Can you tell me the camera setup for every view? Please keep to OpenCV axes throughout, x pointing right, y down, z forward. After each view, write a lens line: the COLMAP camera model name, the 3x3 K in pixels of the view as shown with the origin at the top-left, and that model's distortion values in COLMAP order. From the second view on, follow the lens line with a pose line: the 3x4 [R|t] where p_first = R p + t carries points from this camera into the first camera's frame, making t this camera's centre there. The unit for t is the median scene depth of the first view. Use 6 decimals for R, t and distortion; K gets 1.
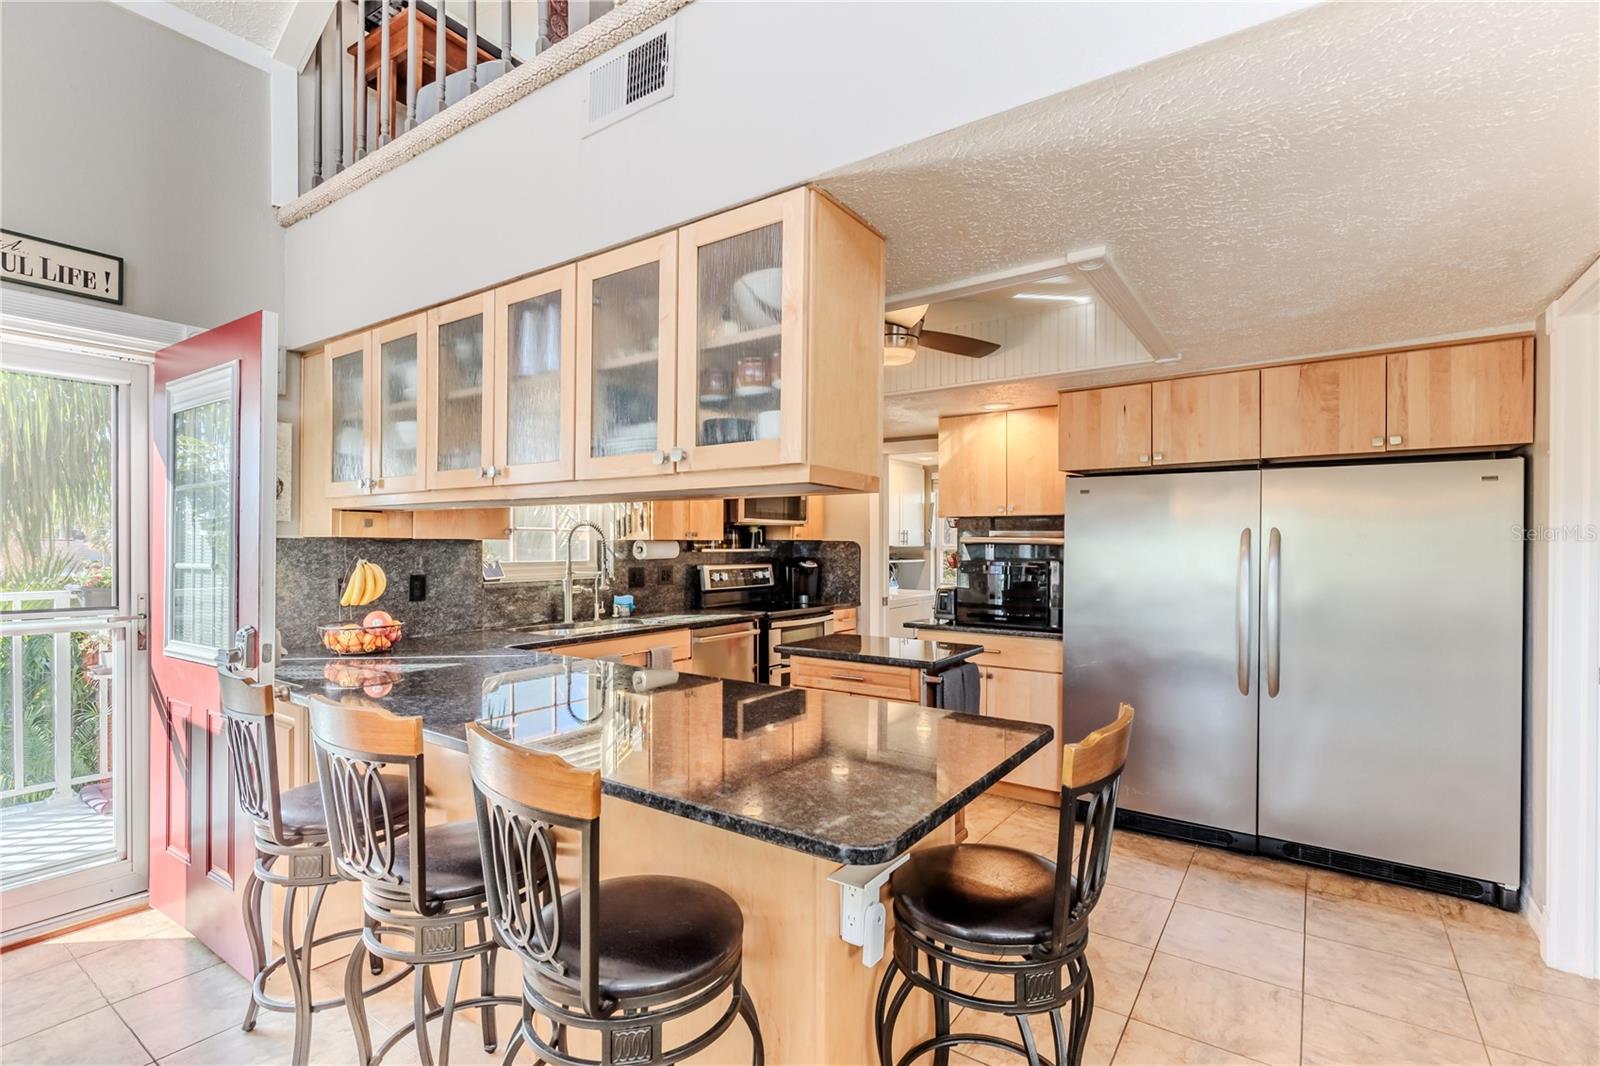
lens RADIAL K [[749.9, 0, 799.4], [0, 749.9, 534.4], [0, 0, 1]] dist [0.056659, -0.010169]
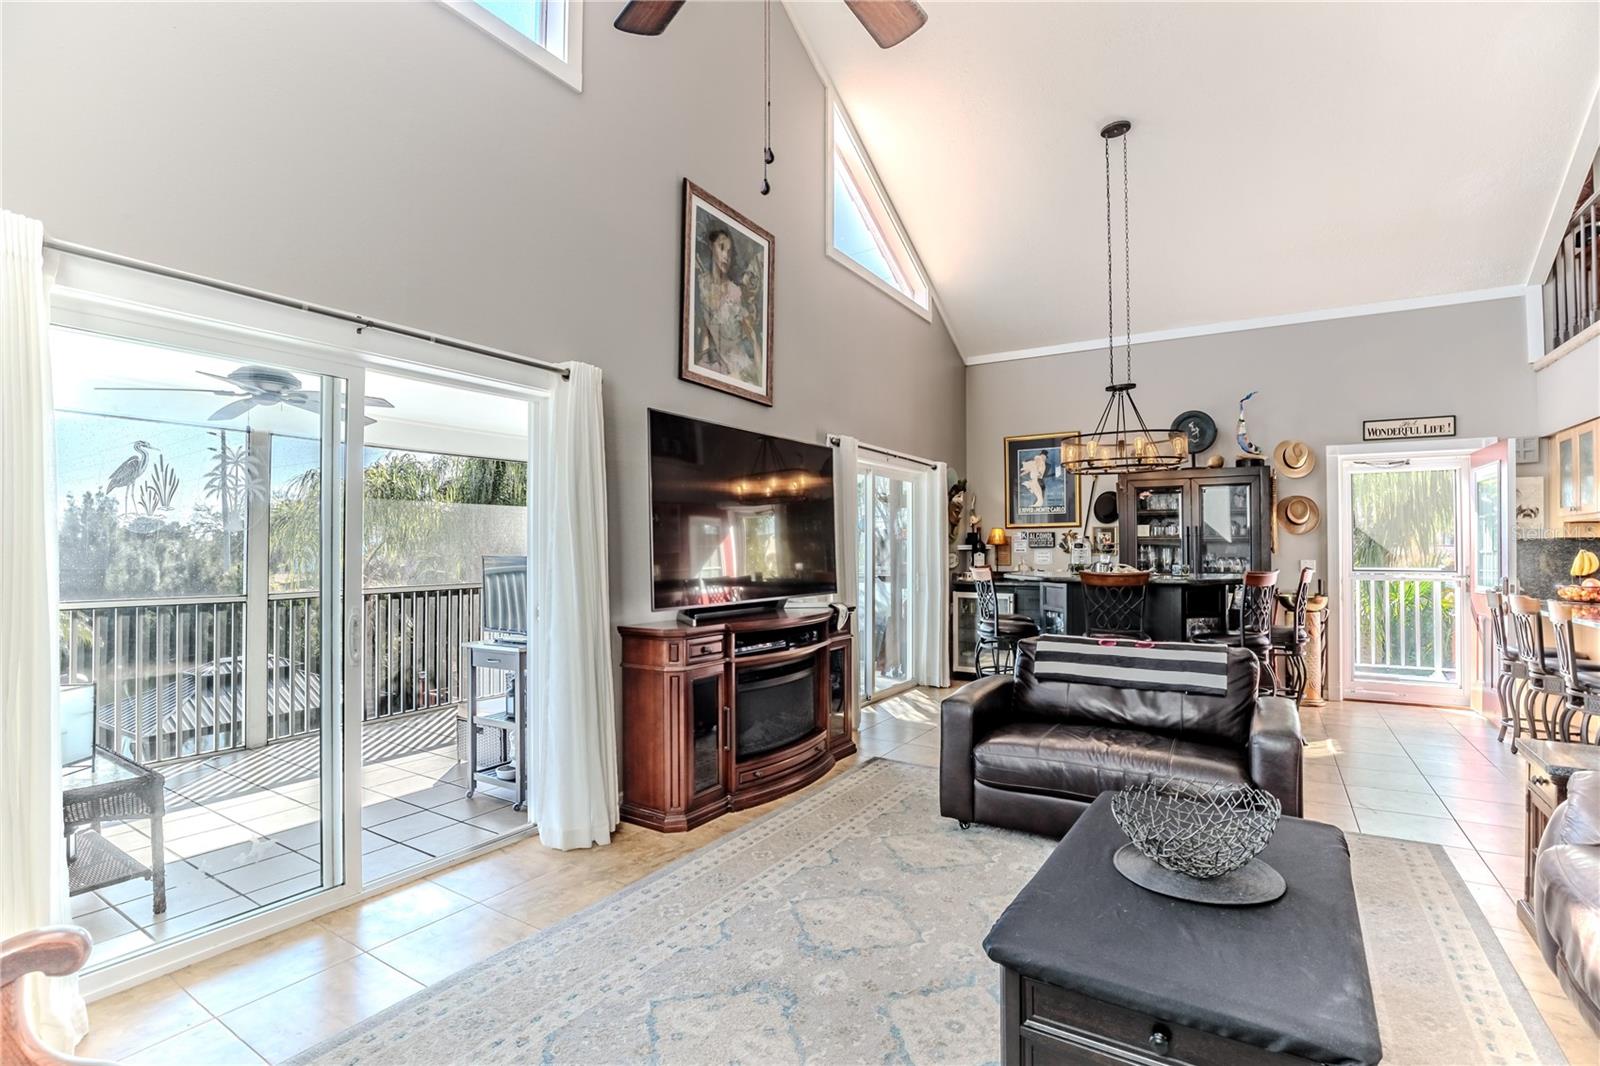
lens RADIAL K [[735.4, 0, 803.7], [0, 735.4, 533.2], [0, 0, 1]] dist [-0.024679, 0.003057]
pose [[0.081313, -0.024074, -0.996398, 0.889986], [0.015715, 0.999615, -0.022869, 0.002948], [0.996565, -0.013799, 0.081660, -0.890196]]
